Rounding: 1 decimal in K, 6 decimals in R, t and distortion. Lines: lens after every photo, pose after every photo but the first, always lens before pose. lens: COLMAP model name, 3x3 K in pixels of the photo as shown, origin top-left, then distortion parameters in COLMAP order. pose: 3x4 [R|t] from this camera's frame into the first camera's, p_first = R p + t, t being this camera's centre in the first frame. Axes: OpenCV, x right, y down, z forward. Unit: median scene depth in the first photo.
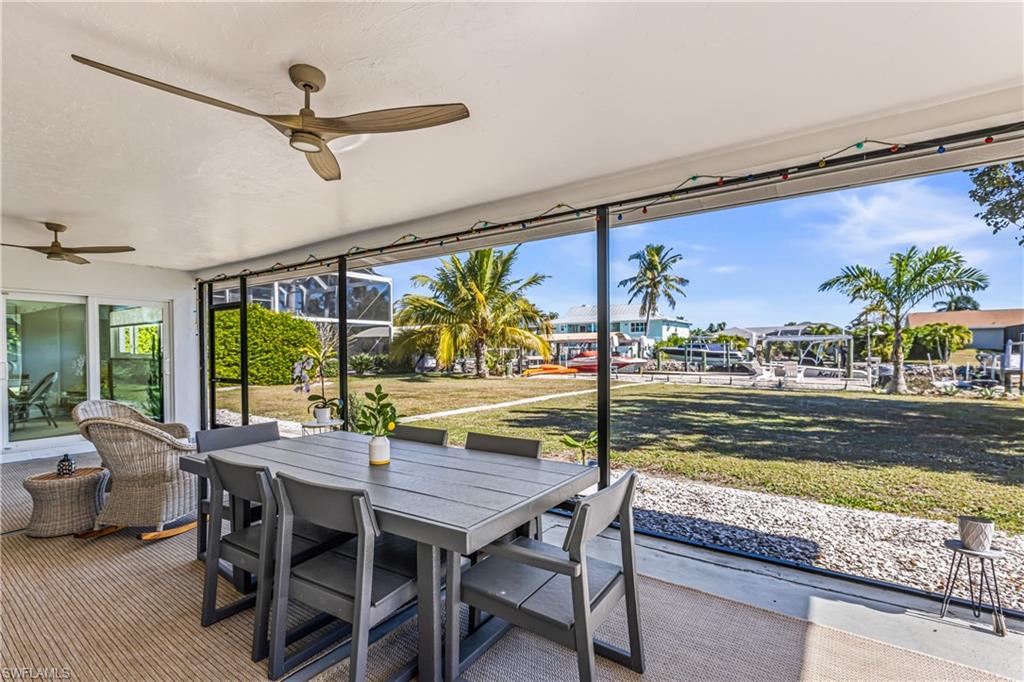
lens RADIAL K [[463.1, 0, 503.7], [0, 463.1, 344.4], [0, 0, 1]] dist [0.001596, 0.000014]
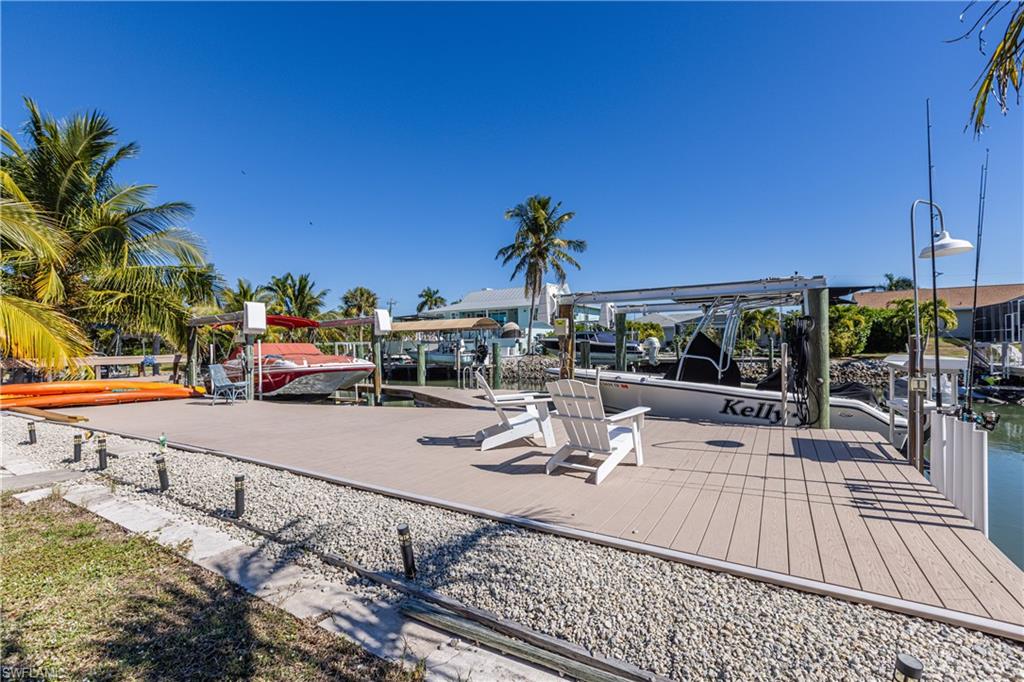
lens RADIAL K [[463.1, 0, 513.8], [0, 463.1, 347.6], [0, 0, 1]] dist [0.001596, 0.000014]
pose [[0.993685, -0.013322, 0.111413, 0.244301], [0.011460, 0.999784, 0.017335, 0.007718], [-0.111620, -0.015949, 0.993623, 0.341808]]
